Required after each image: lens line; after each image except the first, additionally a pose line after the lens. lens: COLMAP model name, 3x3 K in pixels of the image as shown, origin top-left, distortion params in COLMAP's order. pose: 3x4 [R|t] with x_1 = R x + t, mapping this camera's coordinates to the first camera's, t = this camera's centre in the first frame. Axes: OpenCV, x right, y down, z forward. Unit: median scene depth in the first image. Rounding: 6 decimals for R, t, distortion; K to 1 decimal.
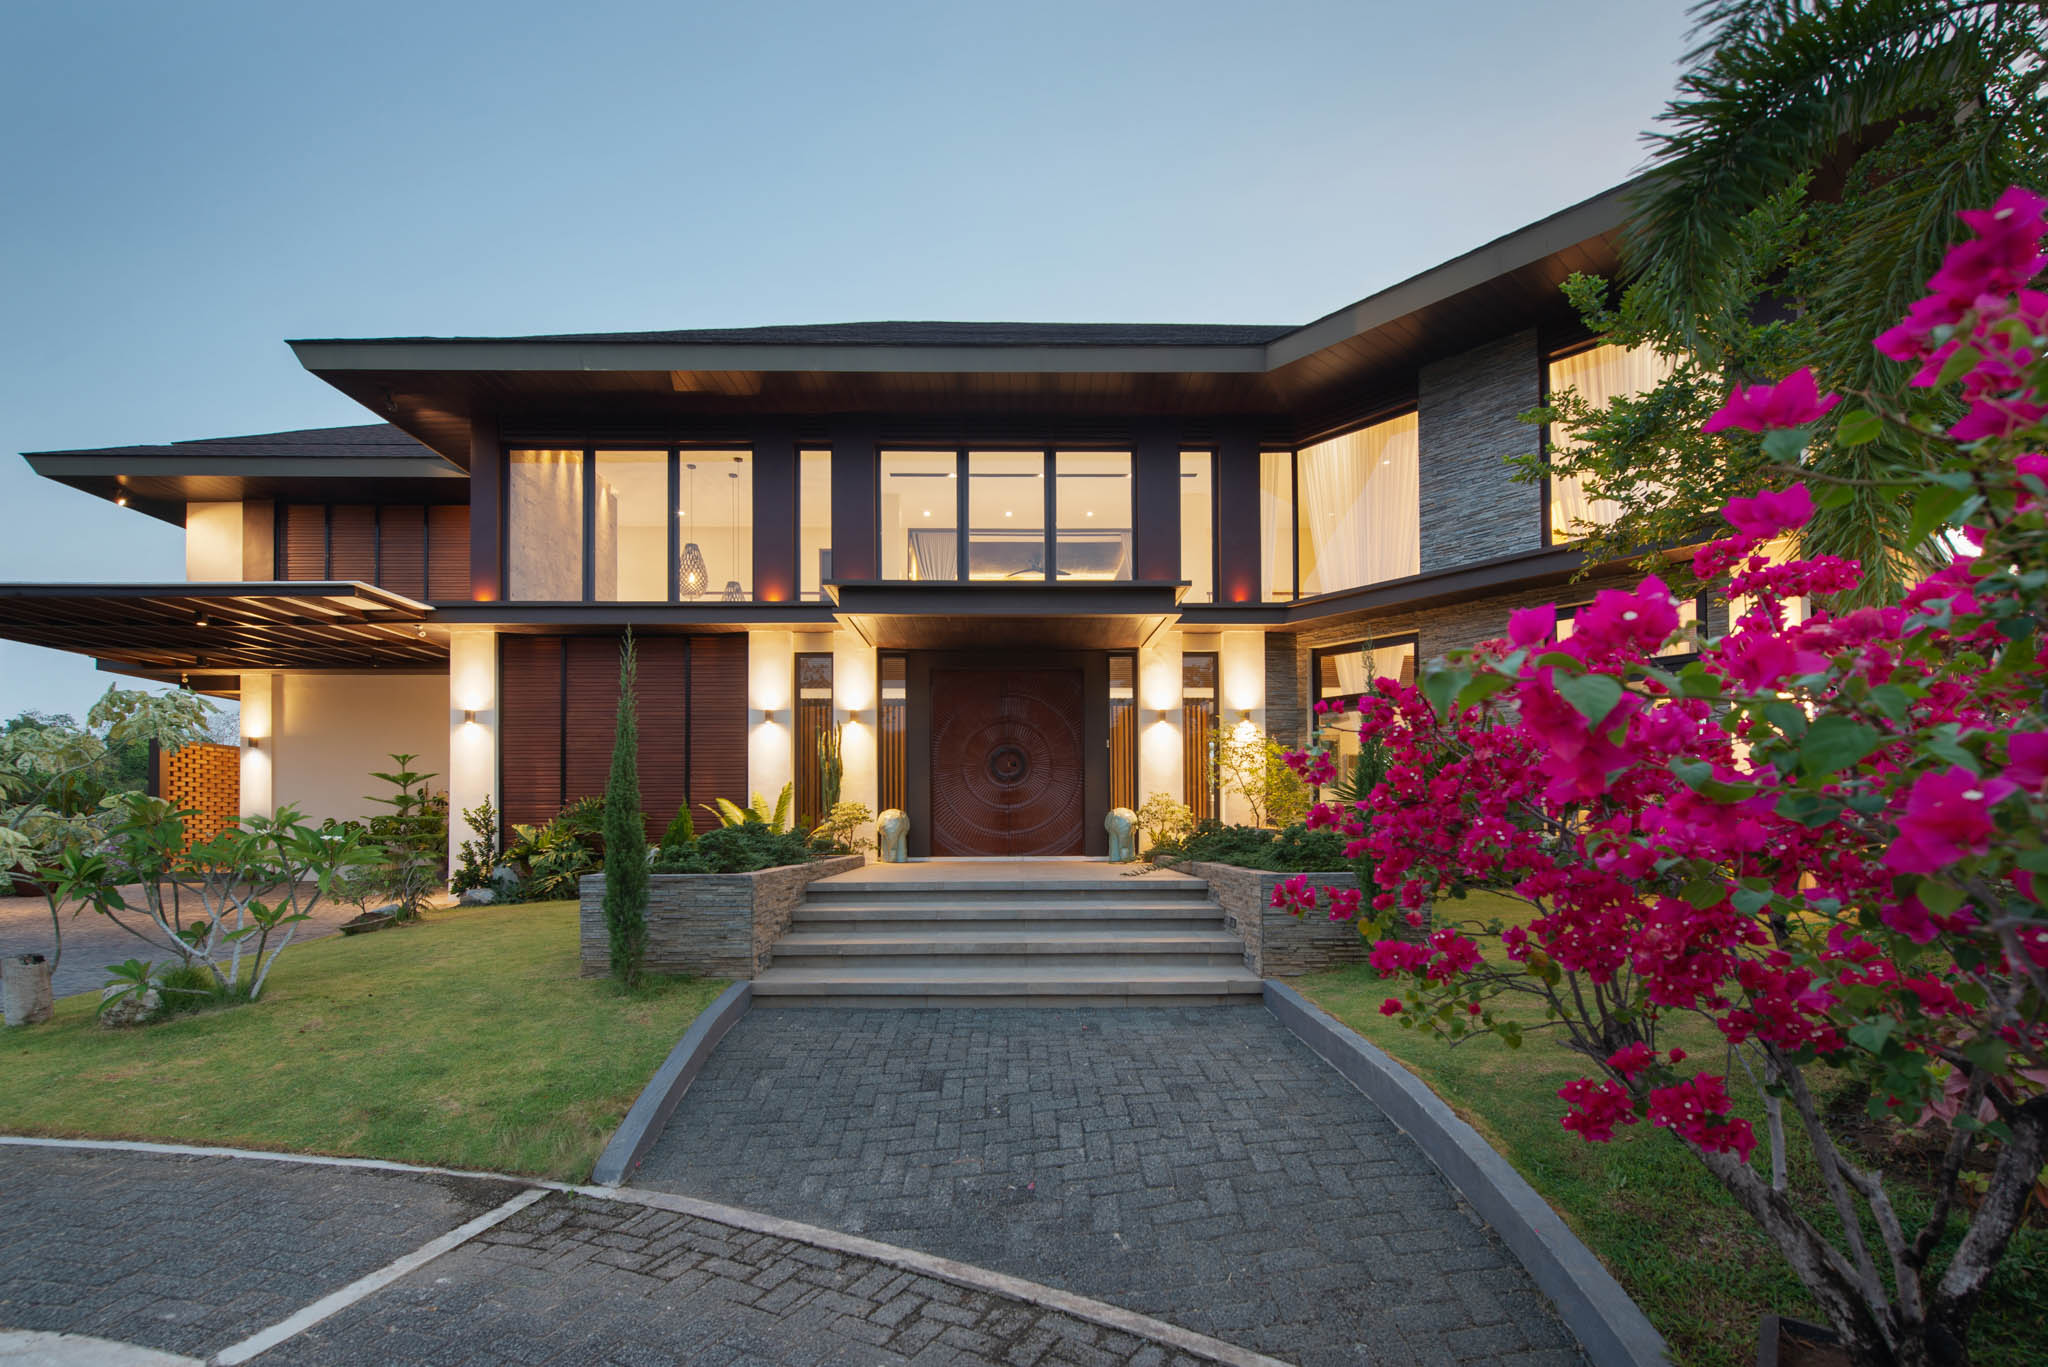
lens RADIAL K [[852.5, 0, 1046.2], [0, 852.5, 743.9], [0, 0, 1]] dist [0.002077, 0.000277]
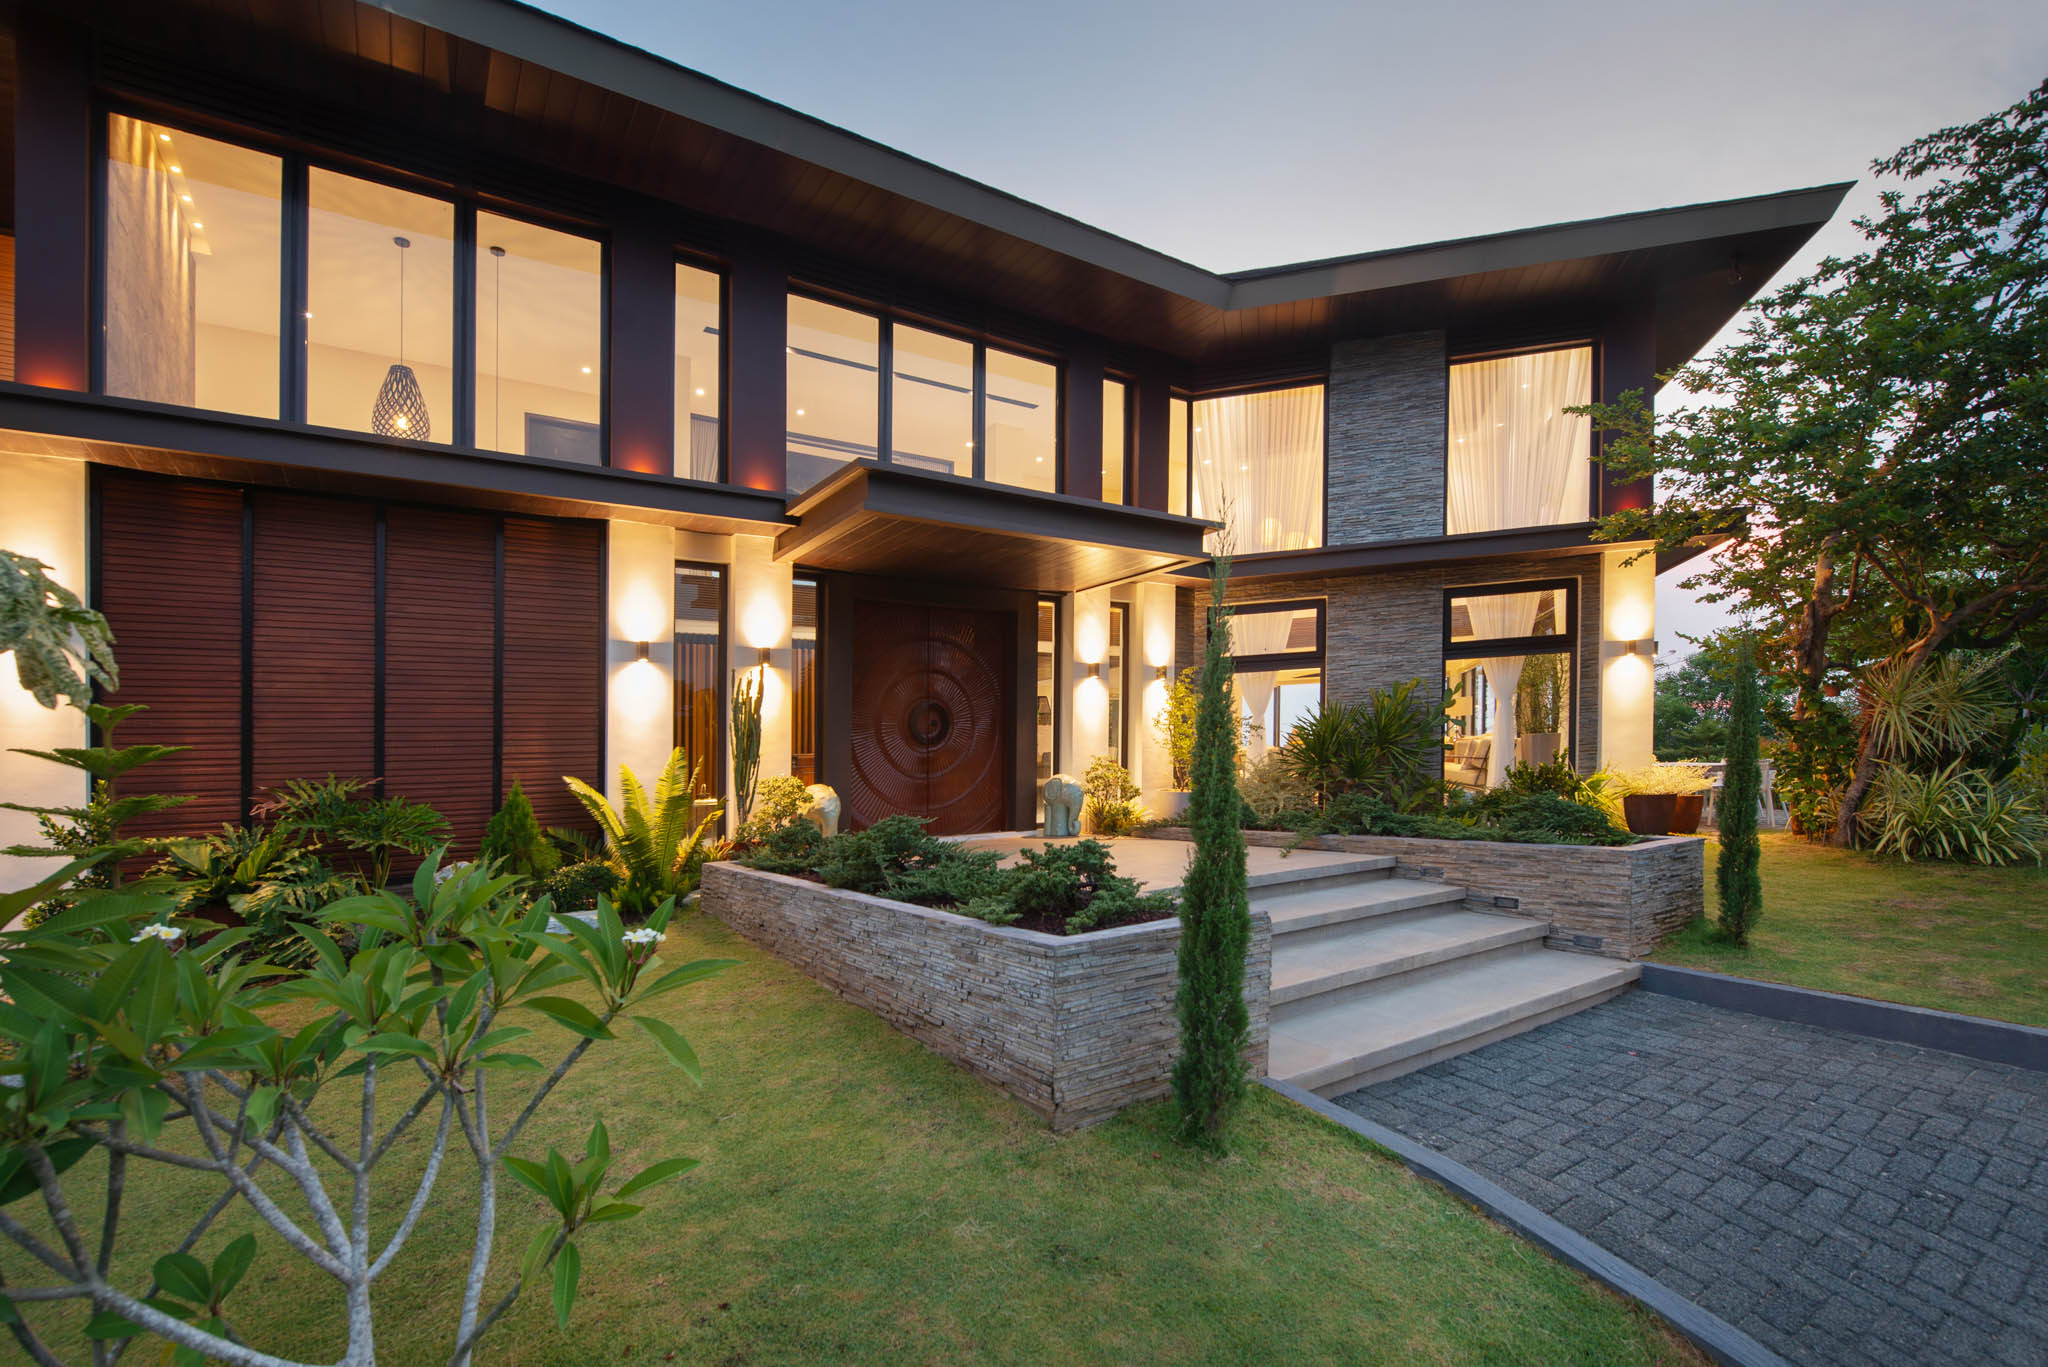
lens RADIAL K [[852.5, 0, 993.8], [0, 852.5, 723.0], [0, 0, 1]] dist [0.002077, 0.000277]
pose [[0.865988, 0.002722, 0.500058, -0.415701], [-0.016093, 0.999619, 0.022427, 0.004113], [-0.499806, -0.027469, 0.865702, 0.279736]]
